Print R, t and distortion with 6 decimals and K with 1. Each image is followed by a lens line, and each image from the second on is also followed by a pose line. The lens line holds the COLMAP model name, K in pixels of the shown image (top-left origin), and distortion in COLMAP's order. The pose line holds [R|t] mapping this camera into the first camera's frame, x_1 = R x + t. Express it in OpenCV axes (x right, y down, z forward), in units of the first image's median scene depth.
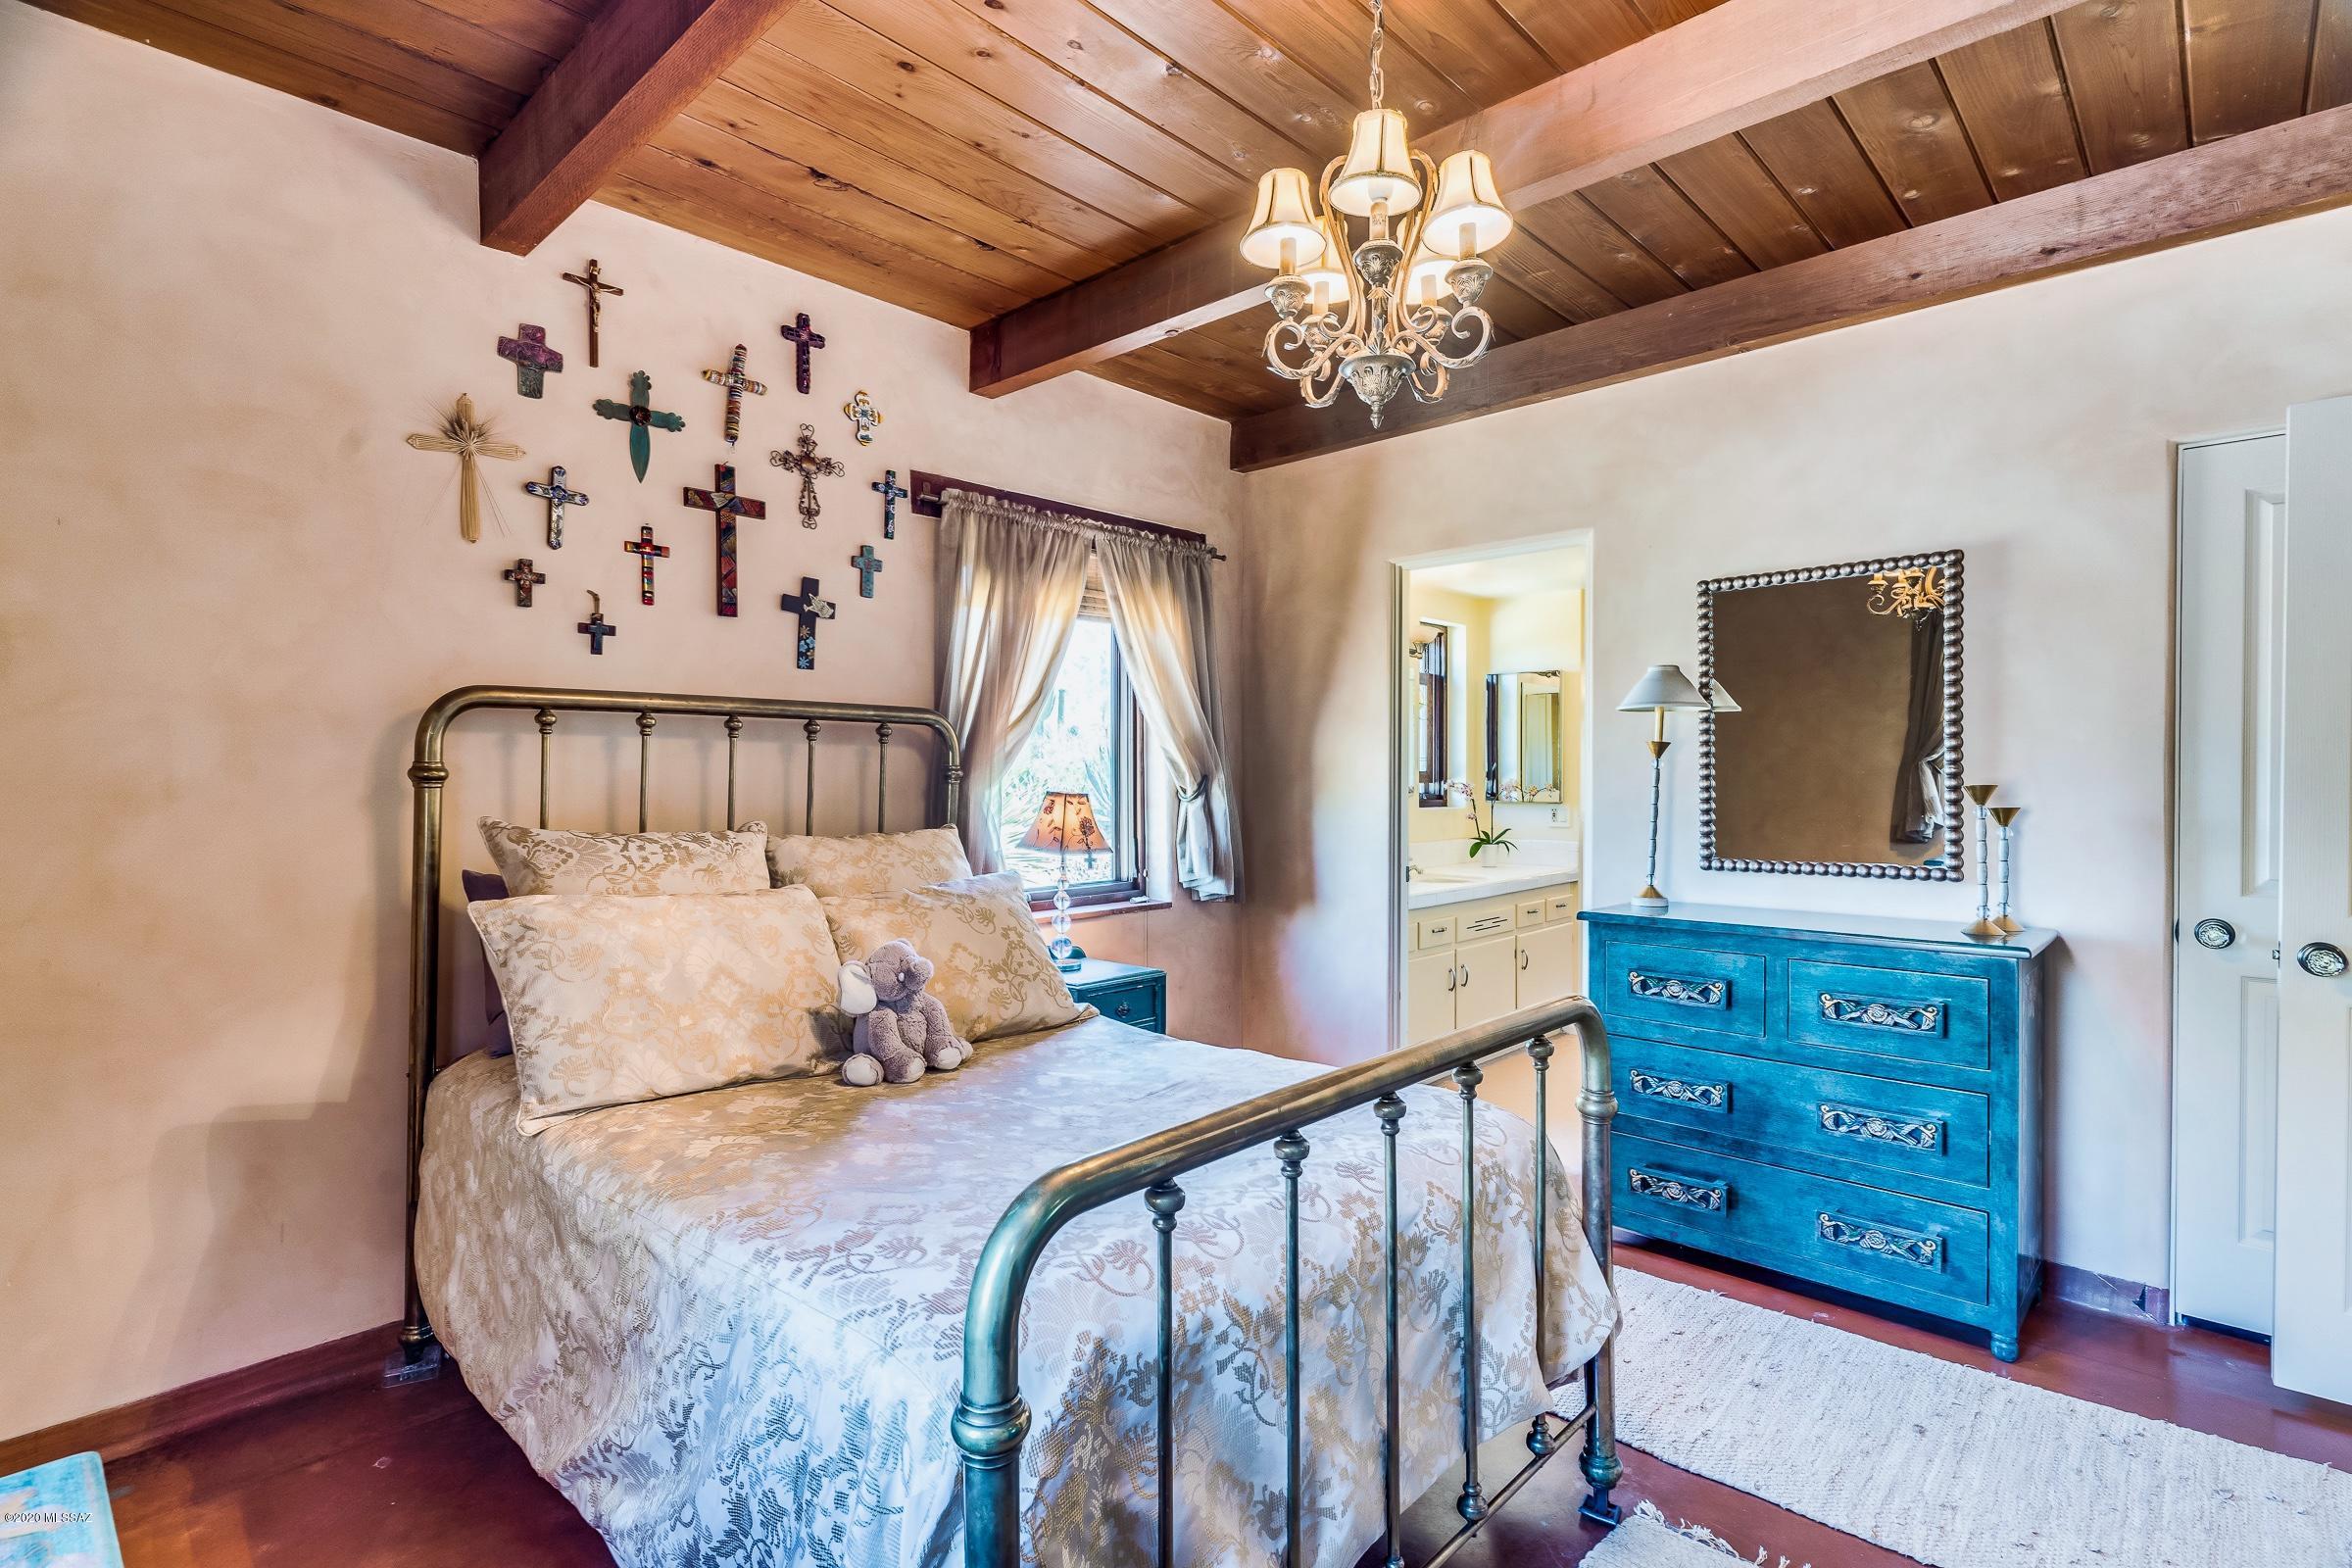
lens RADIAL K [[1117.3, 0, 1178.8], [0, 1117.3, 776.7], [0, 0, 1]] dist [0.003543, 0.000404]
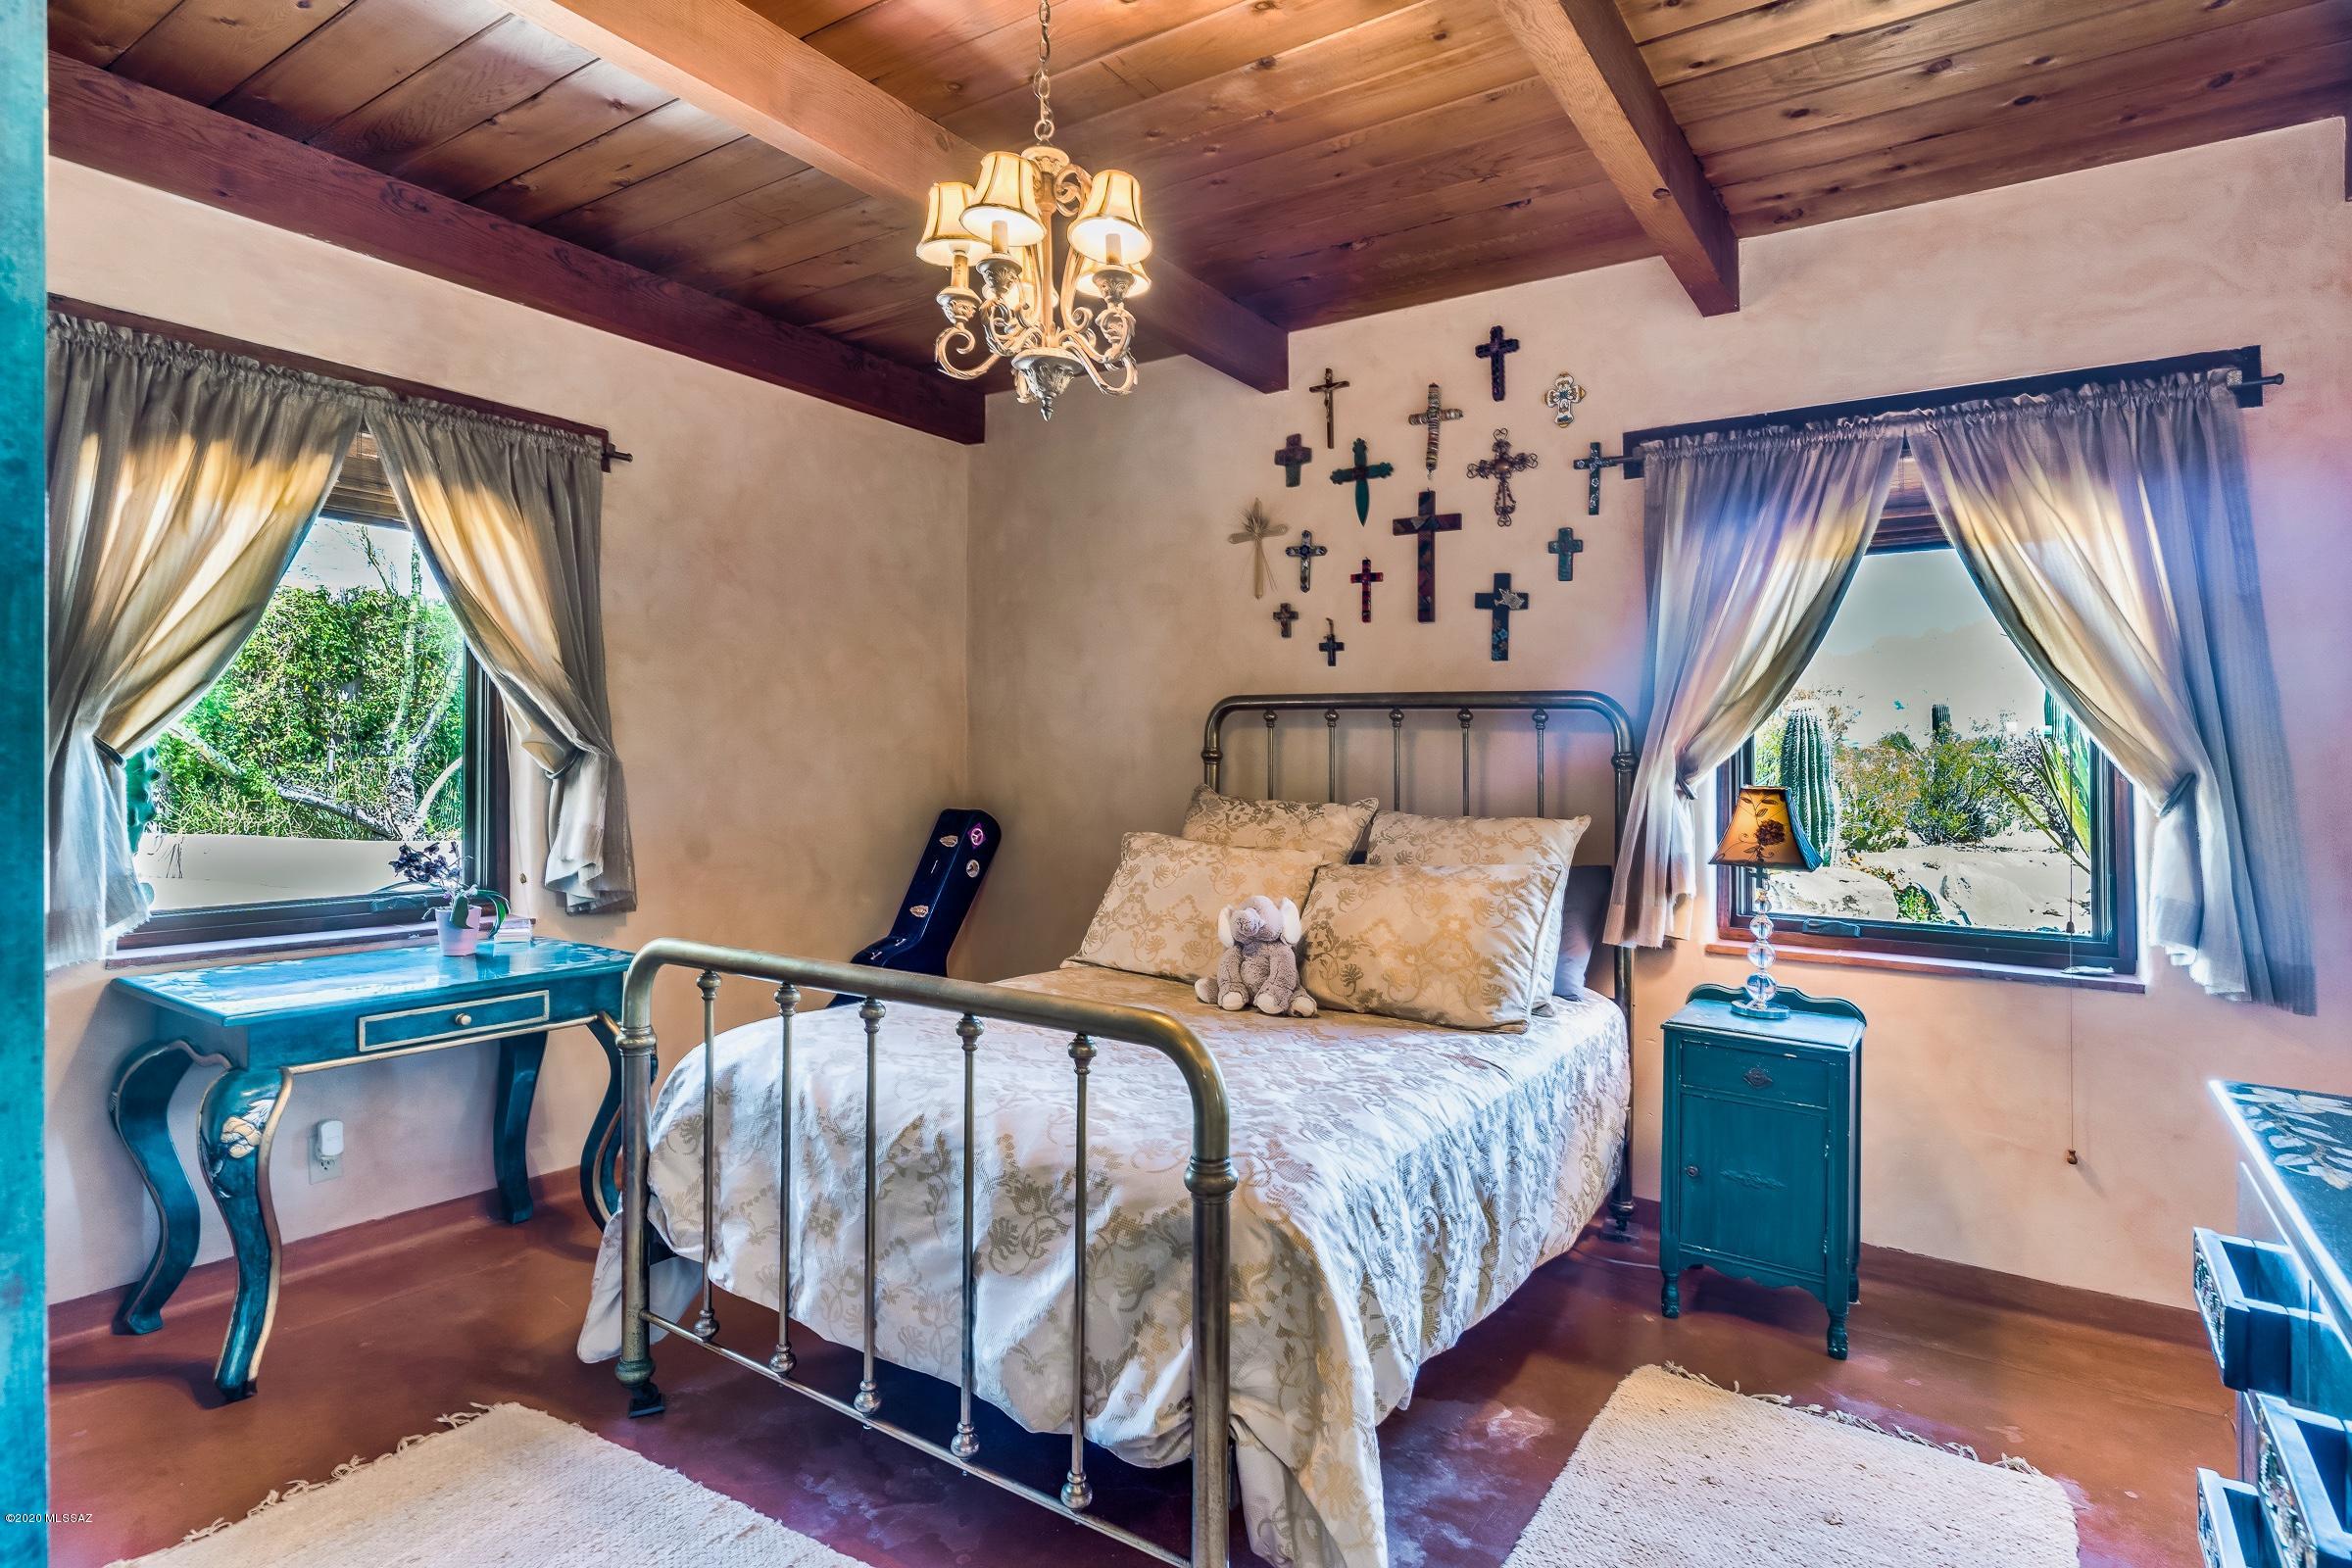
lens RADIAL K [[1223.0, 0, 1179.2], [0, 1223.0, 761.2], [0, 0, 1]] dist [-0.003968, -0.000249]
pose [[0.149339, 0.017090, -0.988638, 0.813934], [-0.016917, 0.999748, 0.014727, -0.013177], [0.988641, 0.014525, 0.149590, 0.560928]]
